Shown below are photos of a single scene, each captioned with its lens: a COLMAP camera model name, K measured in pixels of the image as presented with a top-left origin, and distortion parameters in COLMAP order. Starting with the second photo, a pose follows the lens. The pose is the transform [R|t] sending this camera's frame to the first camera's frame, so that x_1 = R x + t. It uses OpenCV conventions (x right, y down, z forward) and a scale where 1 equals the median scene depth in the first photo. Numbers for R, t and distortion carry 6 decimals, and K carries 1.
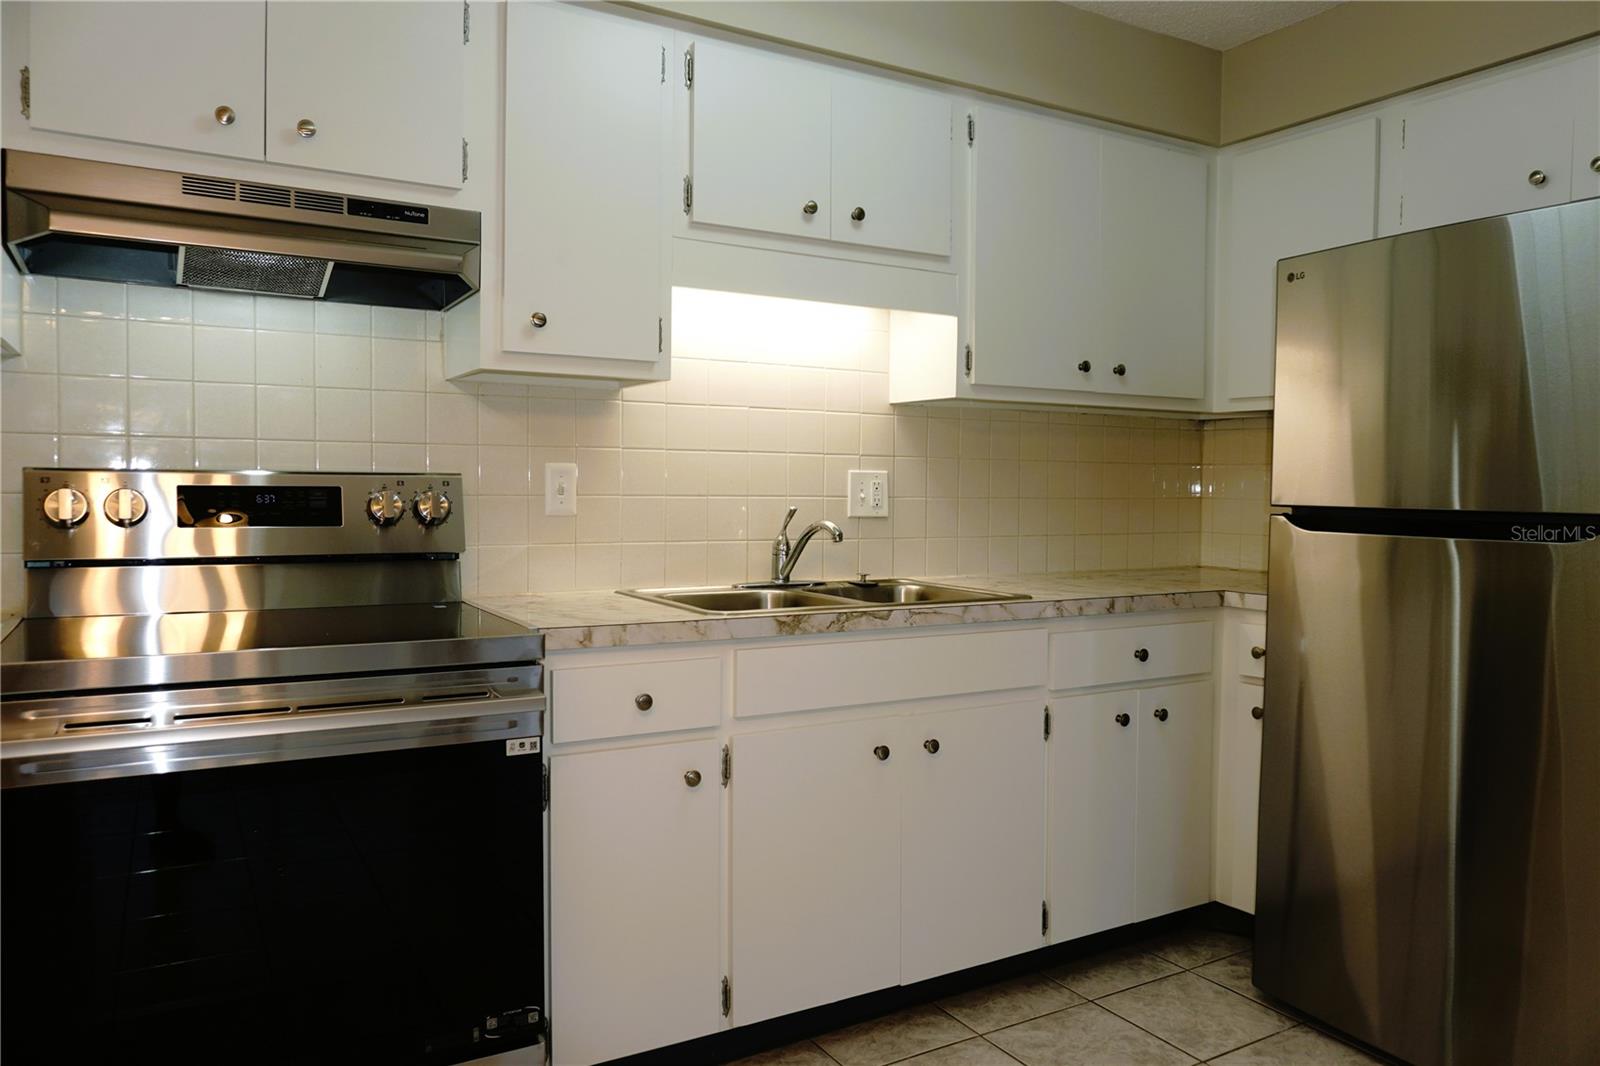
lens RADIAL K [[1142.8, 0, 851.4], [0, 1142.8, 524.0], [0, 0, 1]] dist [-0.034620, 0.006624]
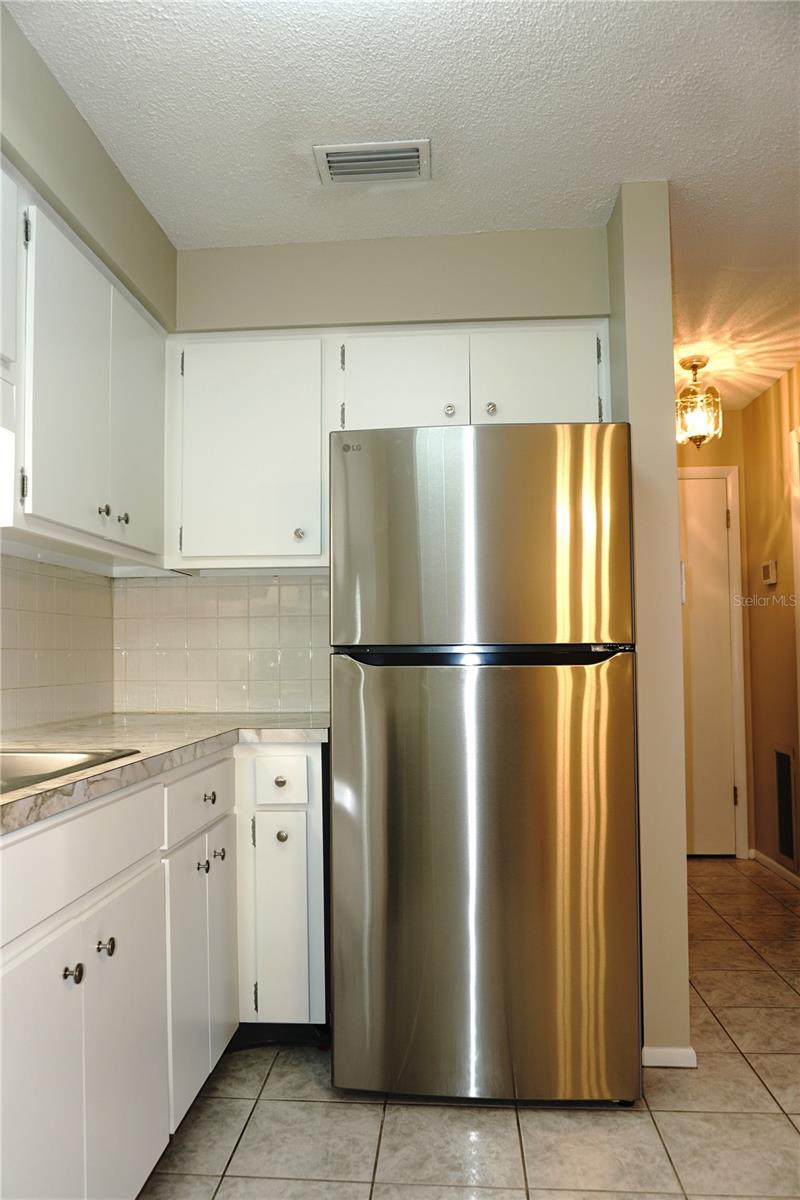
lens RADIAL K [[857.1, 0, 390.4], [0, 857.1, 616.2], [0, 0, 1]] dist [-0.034620, 0.006624]
pose [[0.596453, 0.018224, 0.802441, -0.280943], [0.045100, 0.997402, -0.056175, 0.004719], [-0.801380, 0.069696, 0.594082, 0.452563]]
